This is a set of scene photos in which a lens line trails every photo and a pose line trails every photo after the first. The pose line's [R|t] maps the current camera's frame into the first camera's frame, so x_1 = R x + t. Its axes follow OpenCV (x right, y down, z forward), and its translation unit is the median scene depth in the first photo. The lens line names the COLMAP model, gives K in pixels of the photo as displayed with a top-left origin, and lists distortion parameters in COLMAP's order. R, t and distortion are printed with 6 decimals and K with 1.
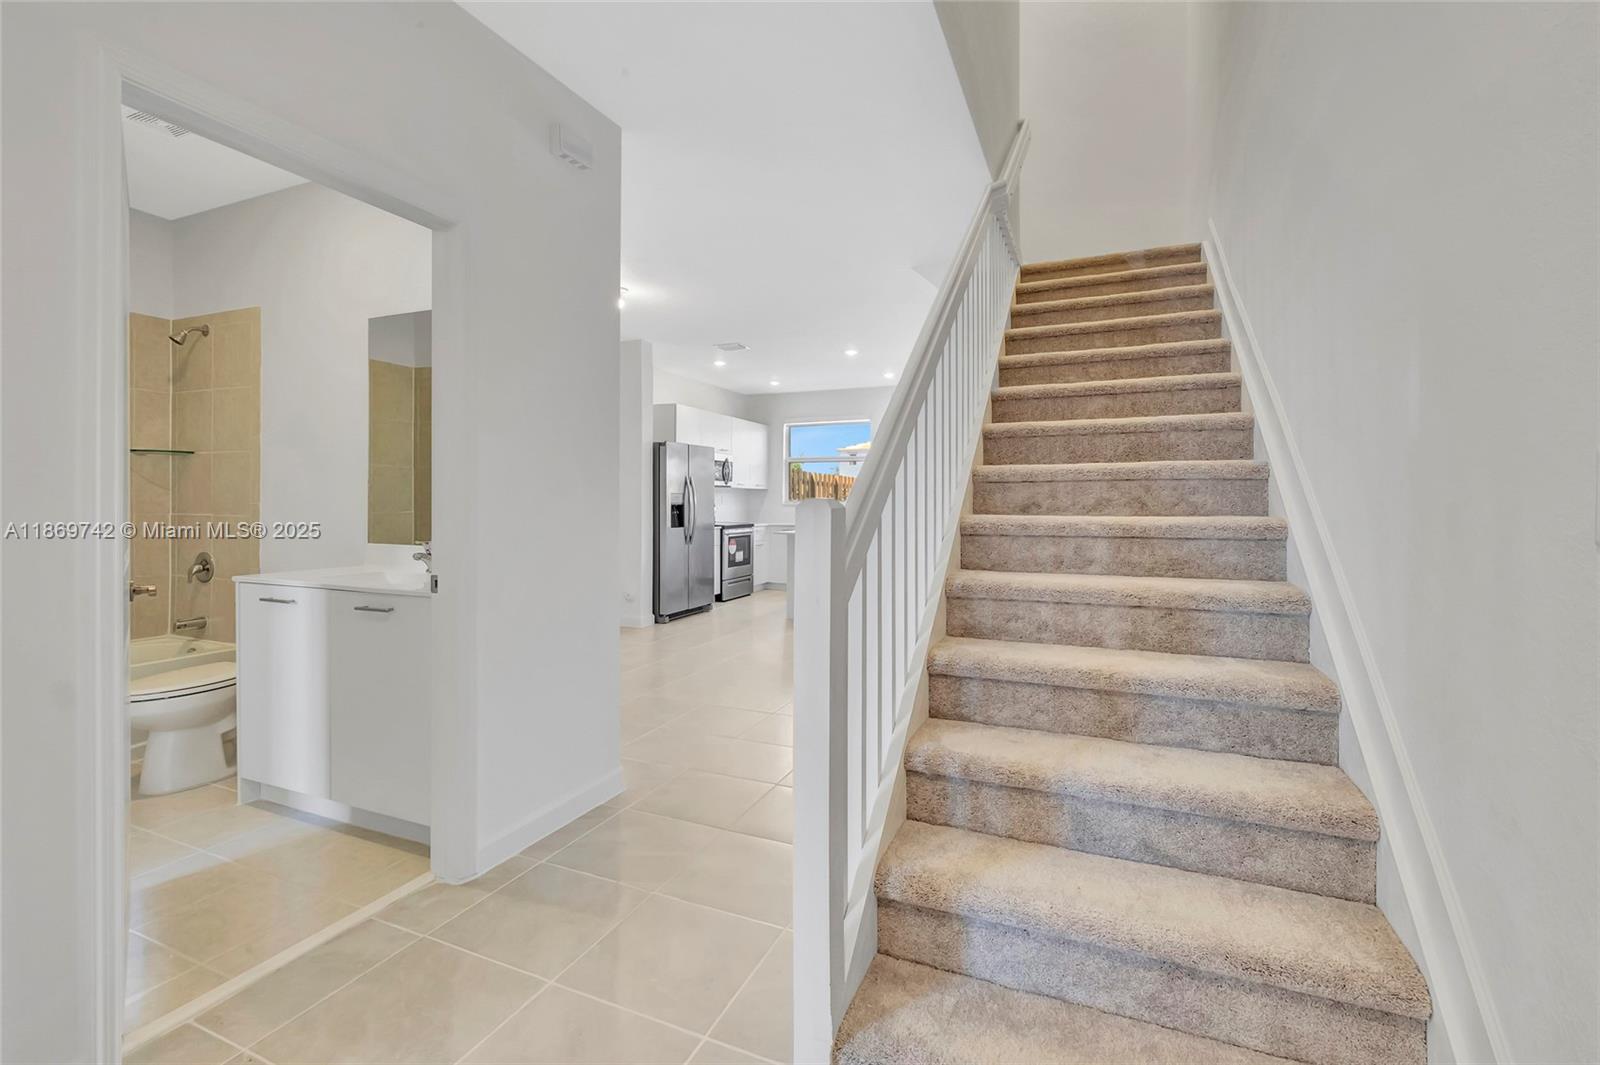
lens RADIAL K [[726.9, 0, 770.1], [0, 726.9, 495.4], [0, 0, 1]] dist [-0.000019, -0.000507]
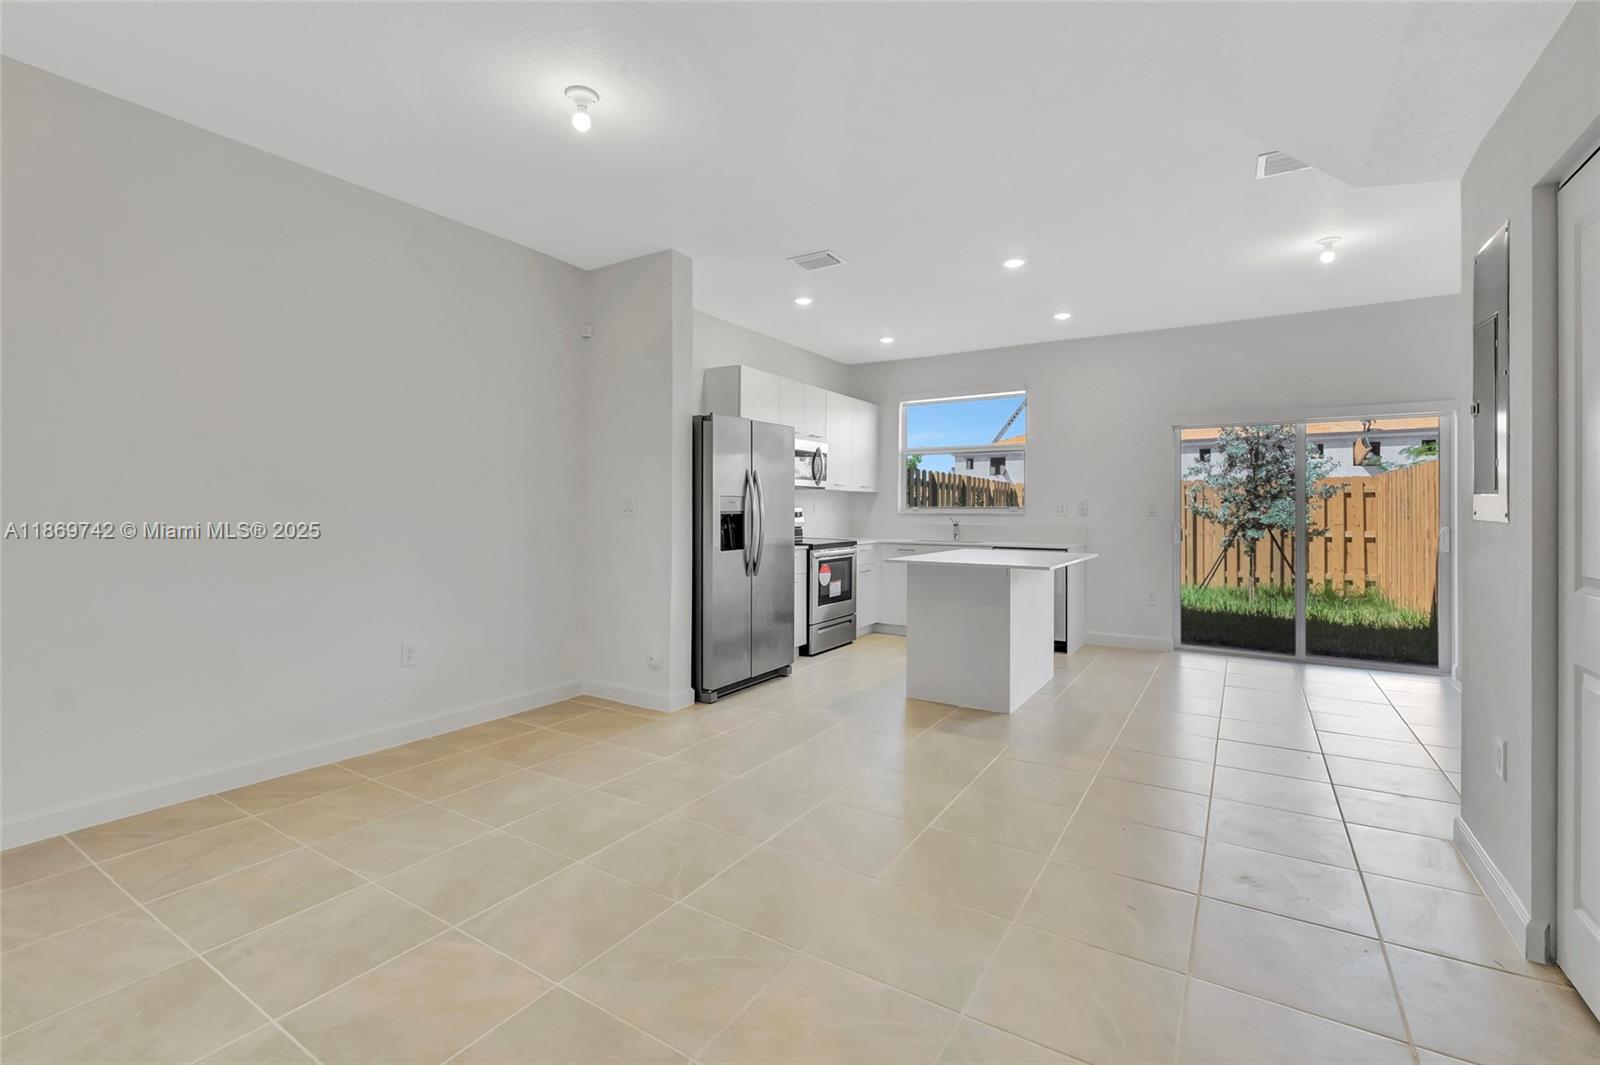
lens RADIAL K [[726.9, 0, 787.4], [0, 726.9, 518.6], [0, 0, 1]] dist [-0.000019, -0.000507]
pose [[0.991586, -0.001310, -0.129446, 0.002162], [0.004004, 0.999781, 0.020552, 0.003351], [0.129391, -0.020897, 0.991373, 0.328098]]
